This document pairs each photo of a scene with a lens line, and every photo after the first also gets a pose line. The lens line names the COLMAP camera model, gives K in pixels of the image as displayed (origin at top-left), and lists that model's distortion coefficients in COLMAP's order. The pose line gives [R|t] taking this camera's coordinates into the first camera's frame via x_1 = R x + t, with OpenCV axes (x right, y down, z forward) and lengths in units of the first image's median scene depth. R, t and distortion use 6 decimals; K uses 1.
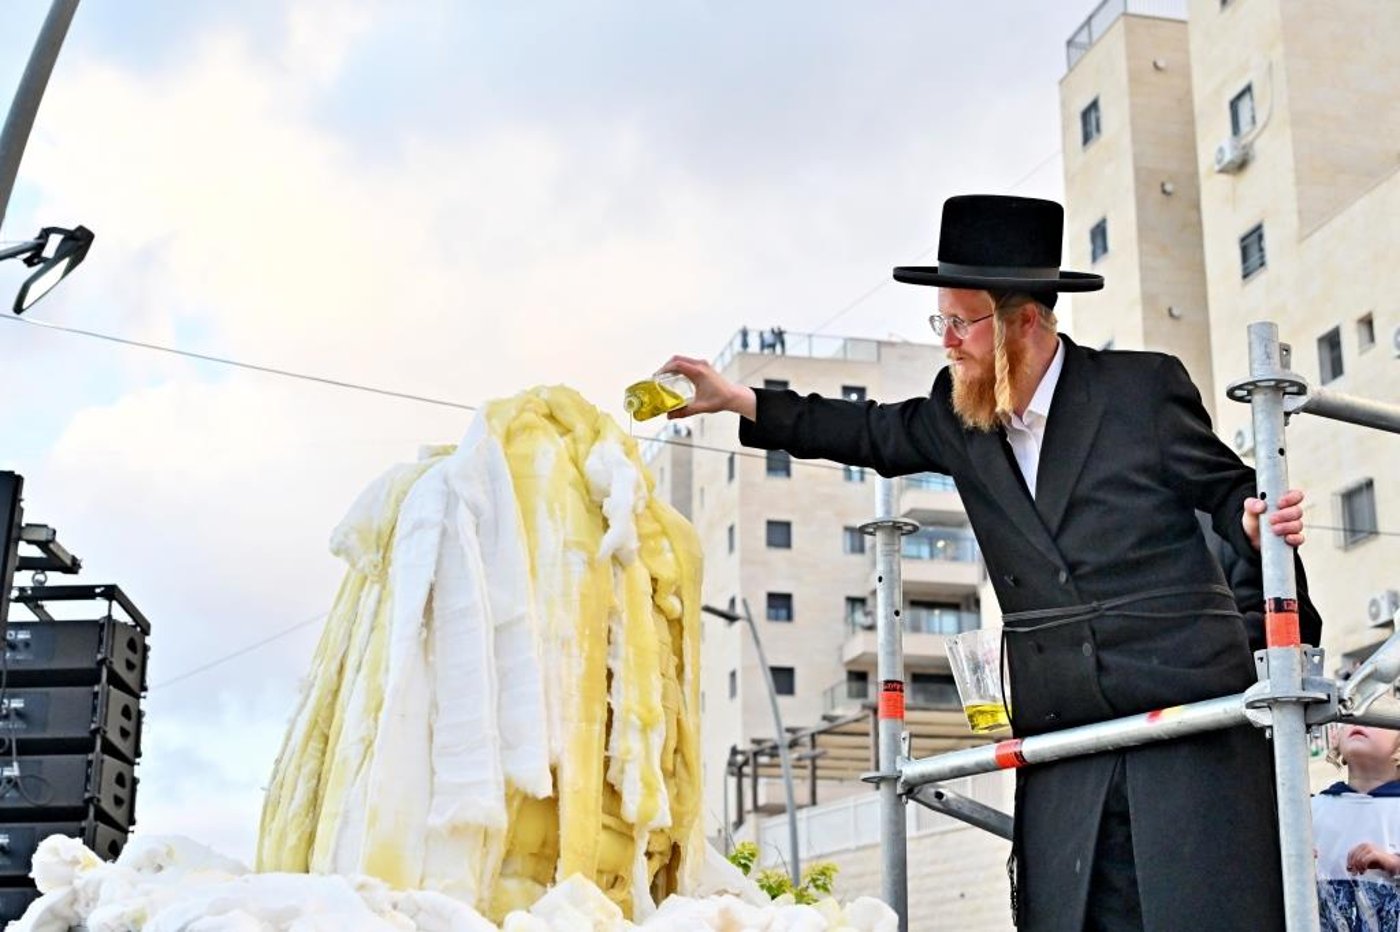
lens RADIAL K [[2152.7, 0, 691.0], [0, 2152.7, 489.8], [0, 0, 1]] dist [0.005706, -0.002325]
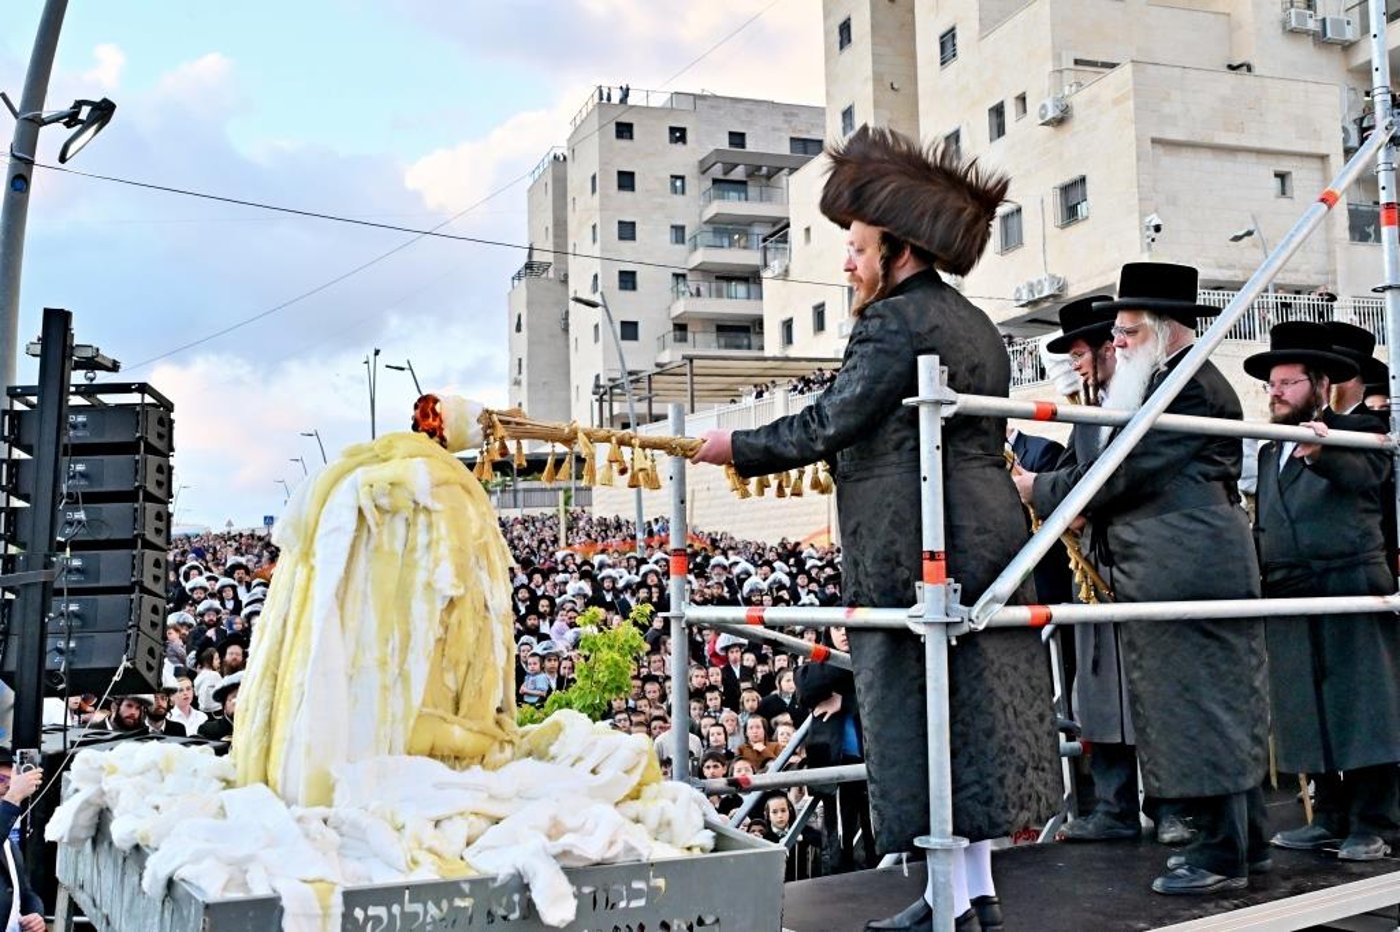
lens RADIAL K [[1443.8, 0, 713.4], [0, 1443.8, 469.2], [0, 0, 1]] dist [-0.012496, 0.011741]
pose [[0.995113, -0.015983, 0.097445, 0.011574], [-0.002933, 0.981594, 0.190958, -0.081585], [-0.098703, -0.190310, 0.976750, 0.024010]]
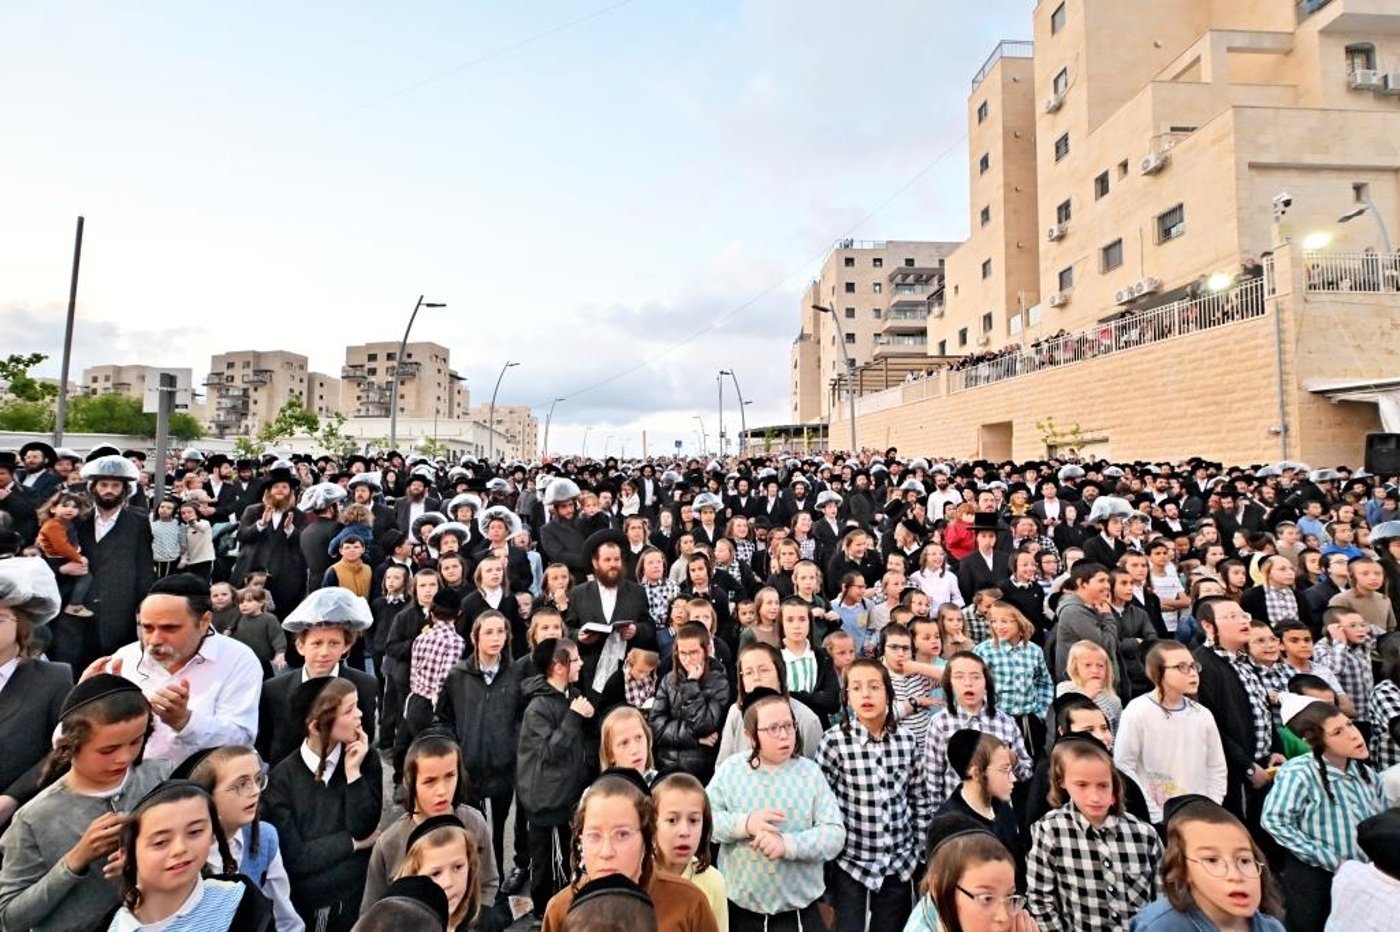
lens RADIAL K [[616.8, 0, 689.9], [0, 616.8, 467.8], [0, 0, 1]] dist [0.000578, -0.005019]
pose [[0.976717, -0.004430, -0.214485, 0.075587], [0.053122, 0.973645, 0.221798, 0.296389], [0.207849, -0.228028, 0.951211, 1.191794]]
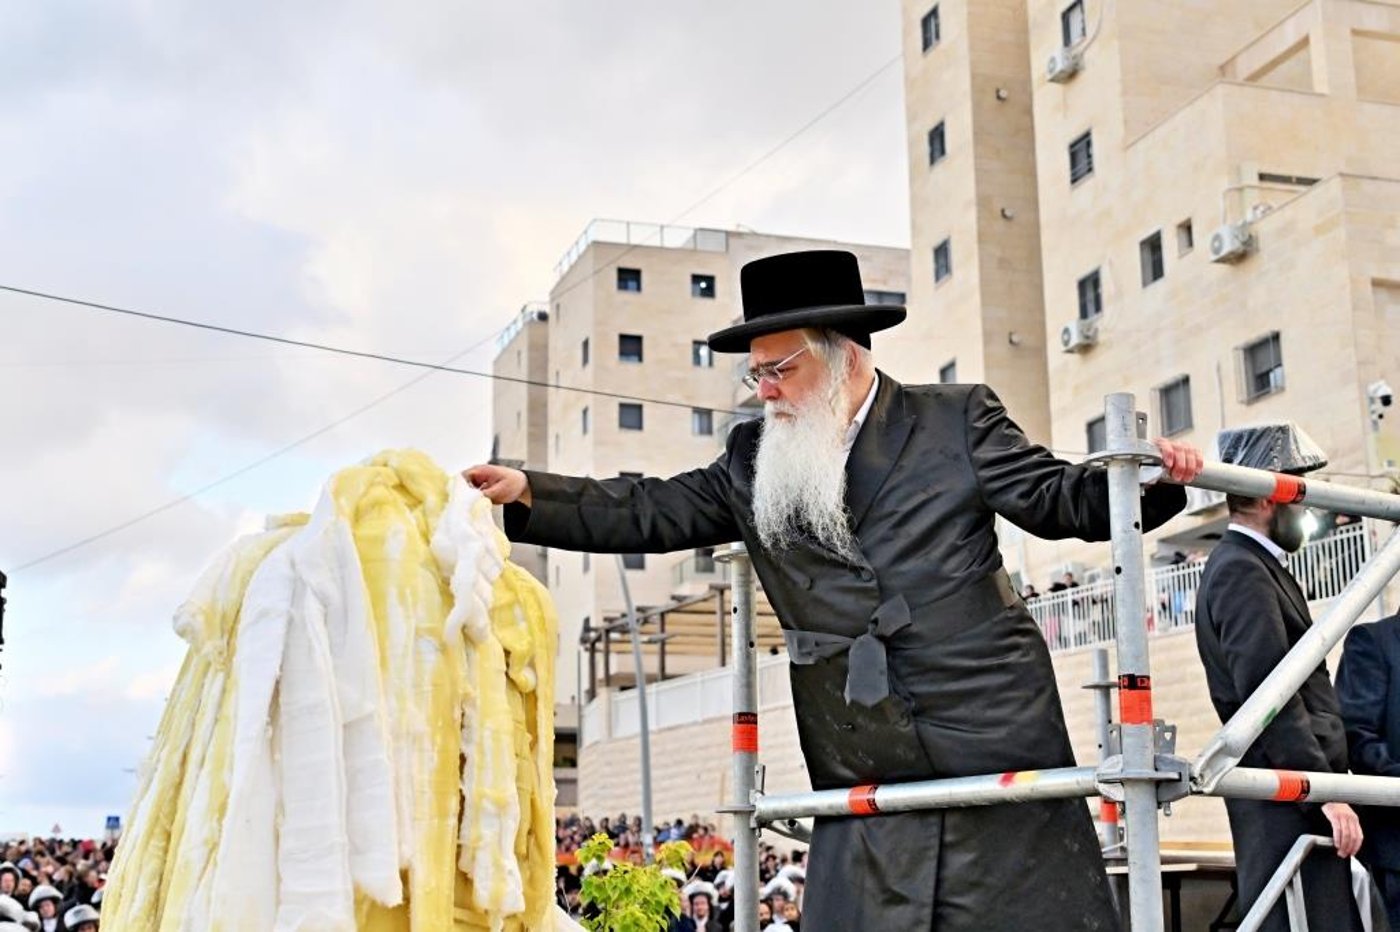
lens RADIAL K [[2051.7, 0, 700.0], [0, 2051.7, 466.0], [0, 0, 1]] dist [0.002032, 0.018192]
pose [[0.997208, 0.002835, 0.074622, -0.000036], [-0.006460, 0.998808, 0.048385, -0.038782], [-0.074396, -0.048732, 0.996037, 0.027811]]
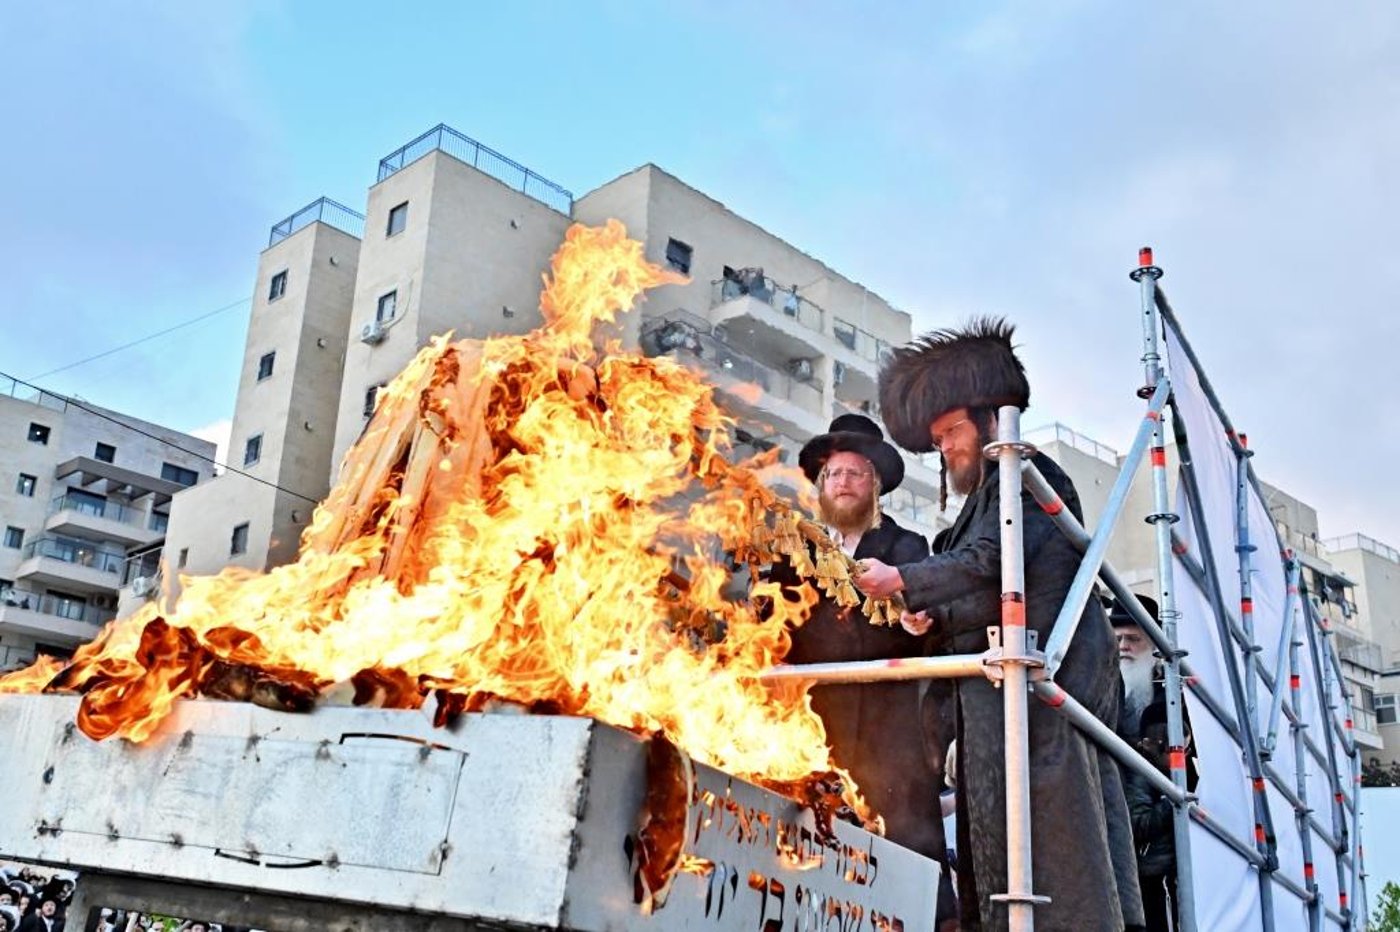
lens RADIAL K [[1443.8, 0, 713.4], [0, 1443.8, 469.2], [0, 0, 1]] dist [-0.012496, 0.011741]
pose [[0.838194, 0.218844, 0.499538, -0.170221], [-0.185813, 0.975751, -0.115686, 0.050433], [-0.512742, 0.004147, 0.858533, 0.112841]]
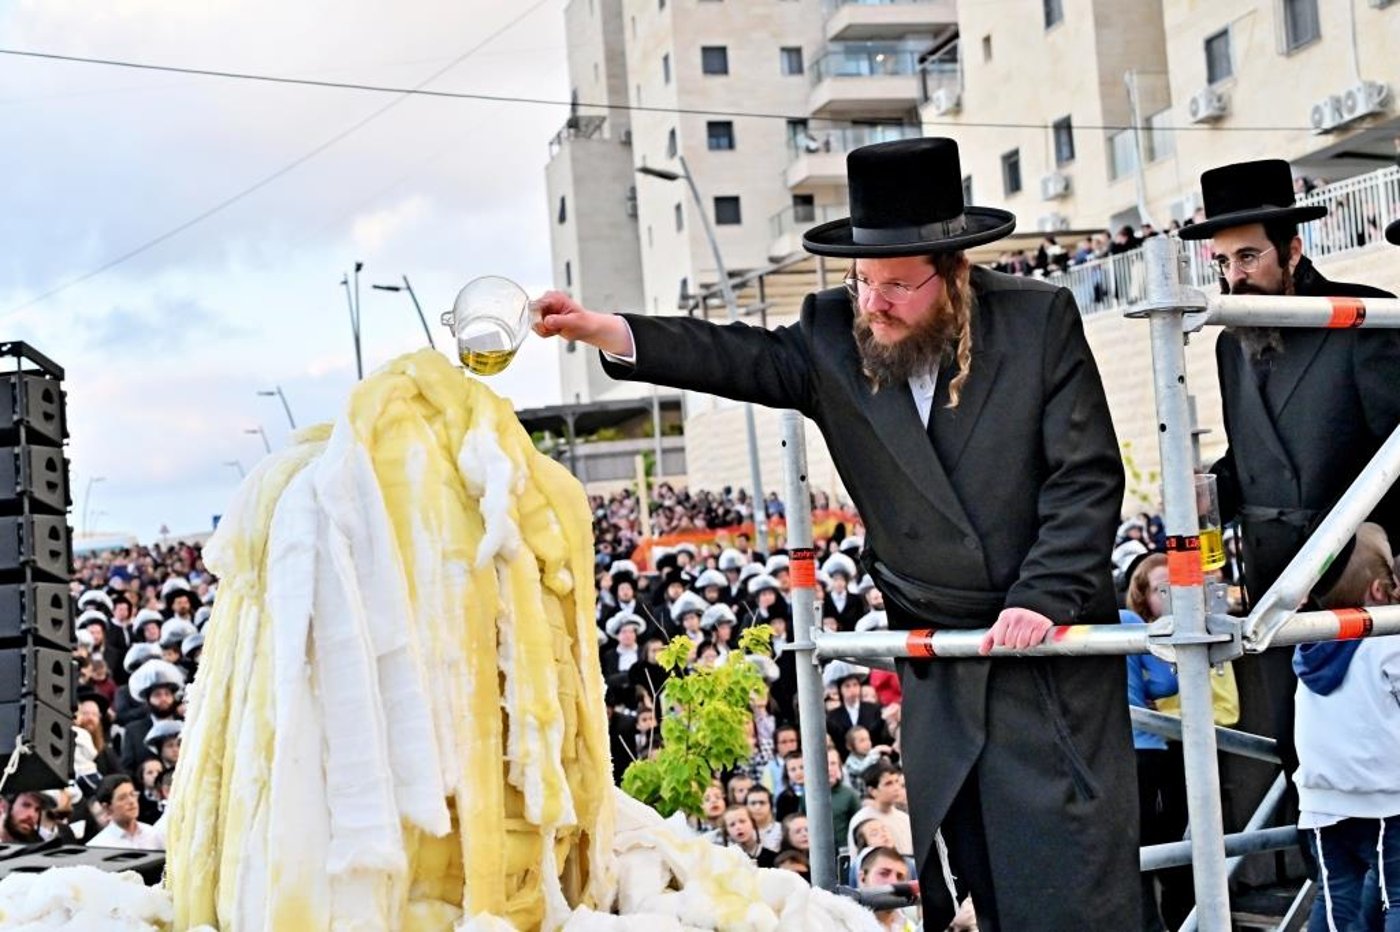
lens RADIAL K [[2152.3, 0, 682.5], [0, 2152.3, 494.5], [0, 0, 1]] dist [-0.000173, 0.020972]
pose [[0.997198, -0.074127, 0.010111, 0.016467], [0.069977, 0.971977, 0.224419, -0.085475], [-0.026463, -0.223083, 0.974440, 0.024678]]
